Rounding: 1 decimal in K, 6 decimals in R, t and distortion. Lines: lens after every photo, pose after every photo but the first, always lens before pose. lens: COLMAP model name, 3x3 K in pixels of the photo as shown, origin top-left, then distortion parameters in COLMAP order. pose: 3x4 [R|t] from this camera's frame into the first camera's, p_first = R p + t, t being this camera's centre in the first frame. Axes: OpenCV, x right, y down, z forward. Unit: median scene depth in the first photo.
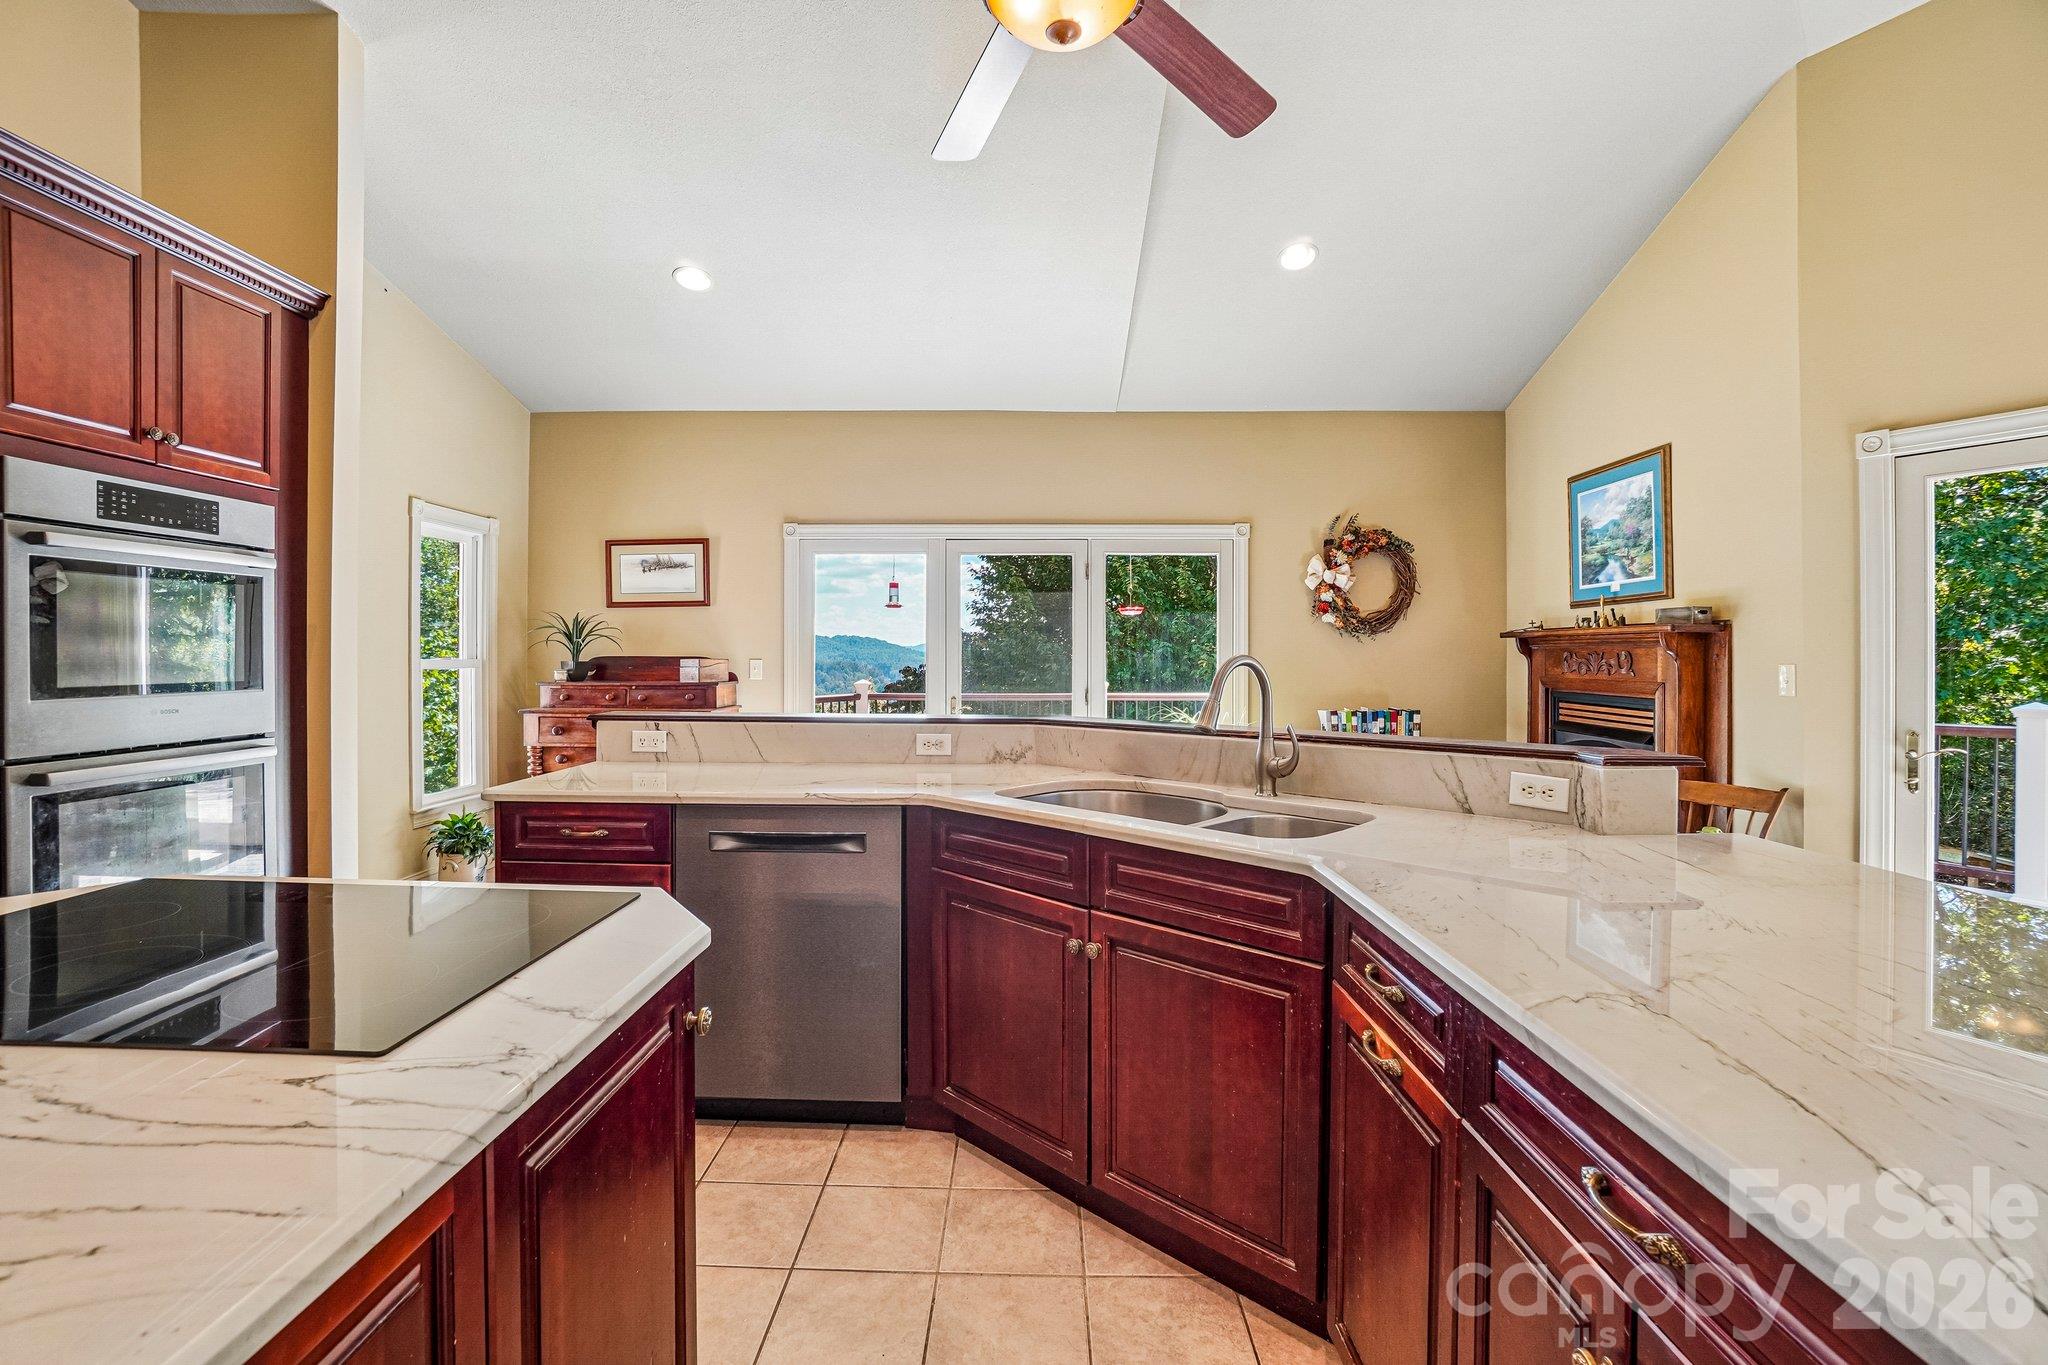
lens RADIAL K [[914.9, 0, 992.7], [0, 914.9, 654.2], [0, 0, 1]] dist [-0.051923, 0.015416]
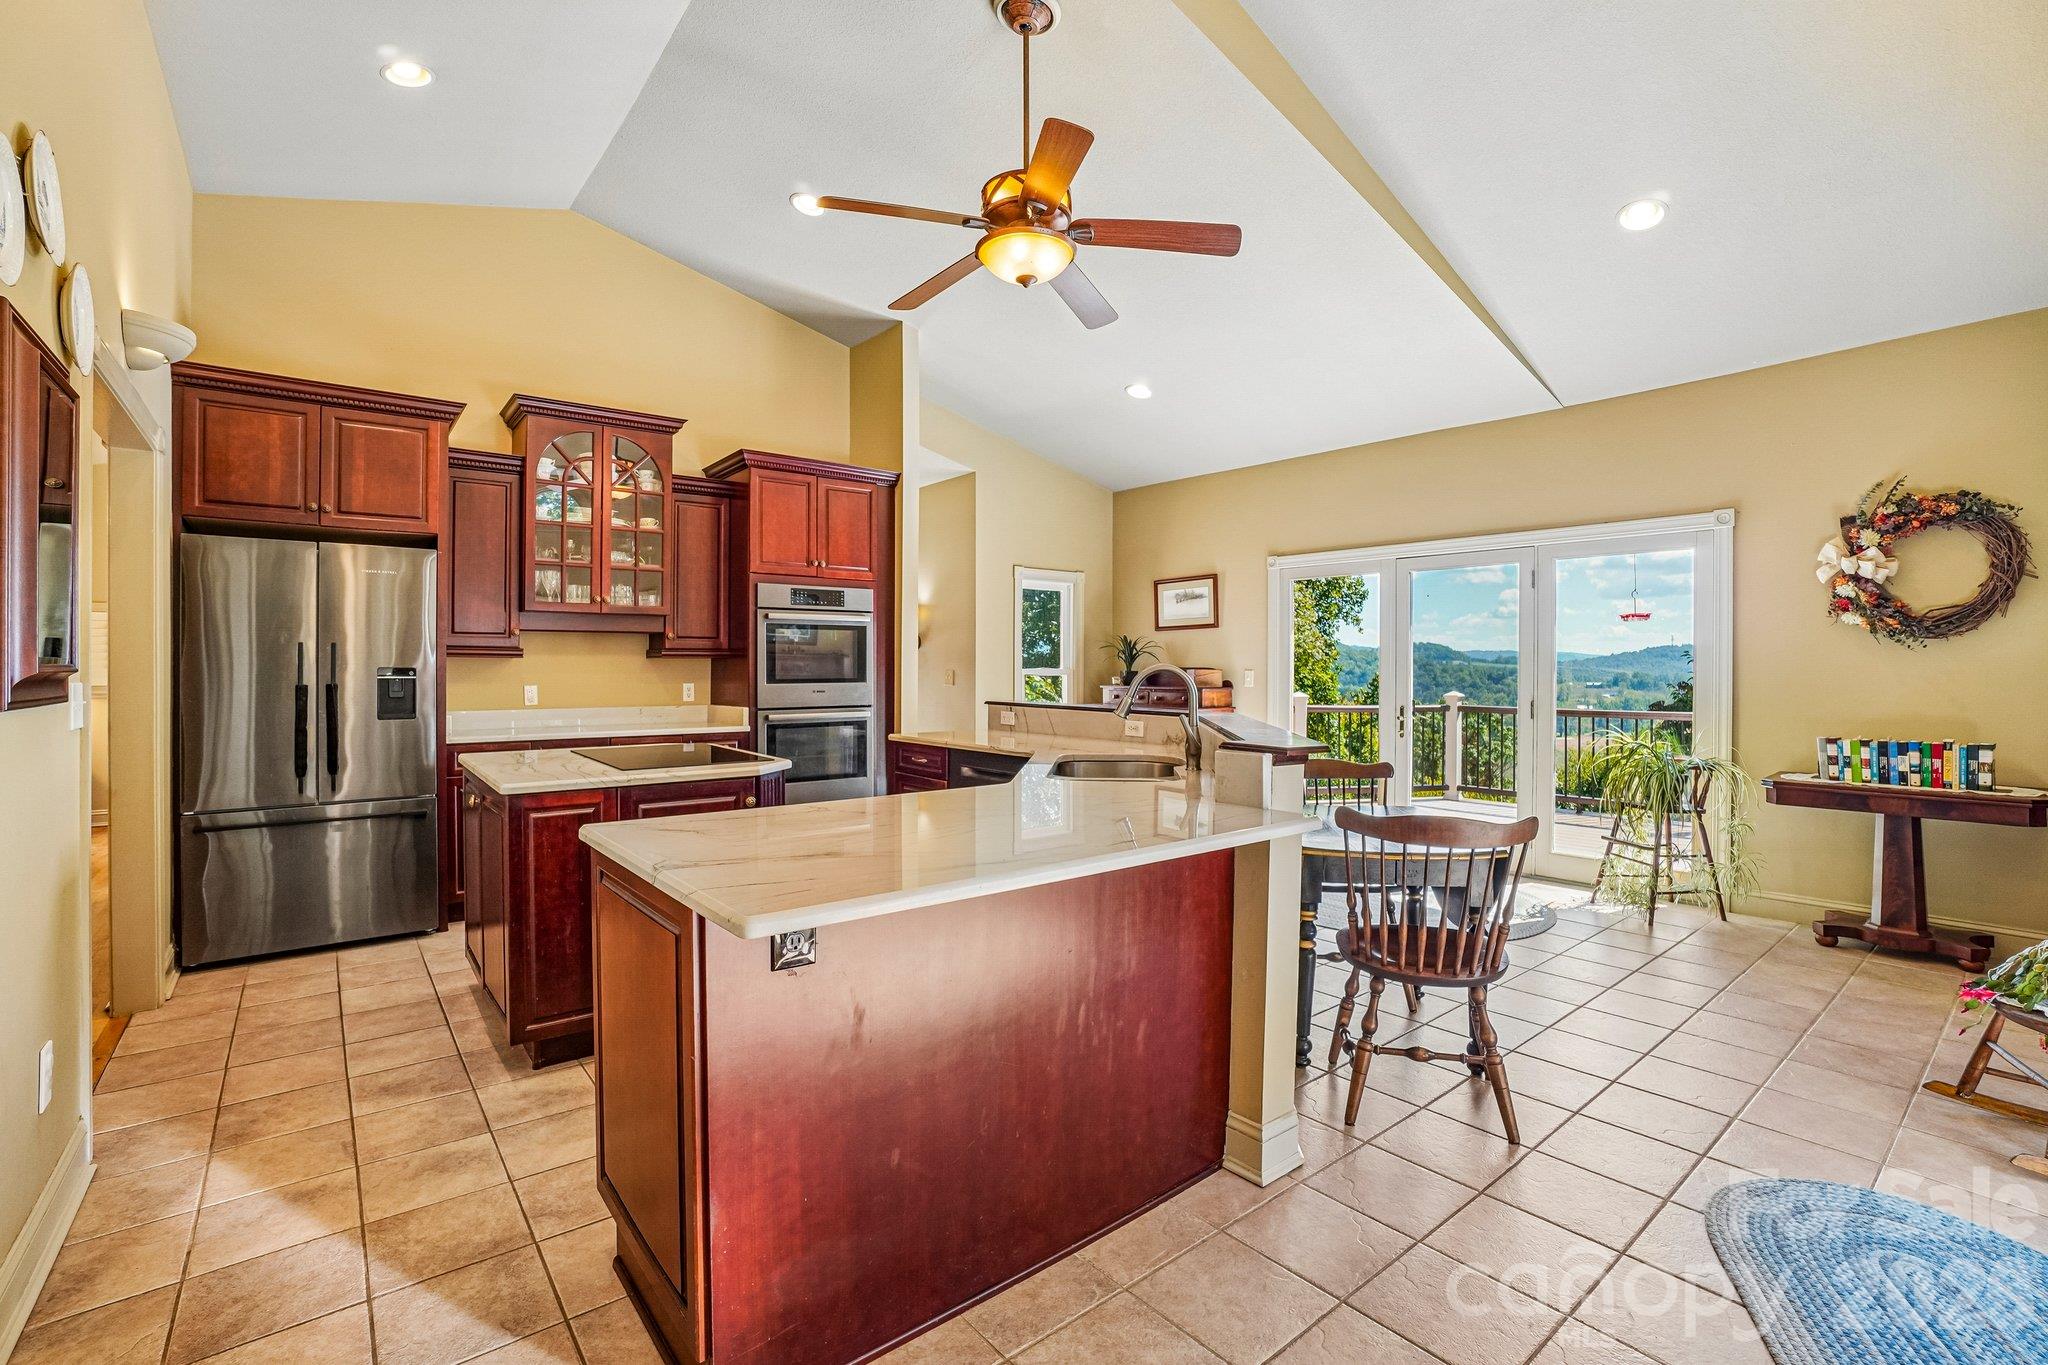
lens RADIAL K [[914.9, 0, 1008.9], [0, 914.9, 664.8], [0, 0, 1]] dist [-0.051923, 0.015416]
pose [[0.636455, -0.000636, -0.771313, 0.495461], [-0.001593, 0.999996, -0.002139, 0.001962], [0.771312, 0.002590, 0.636452, -0.025719]]
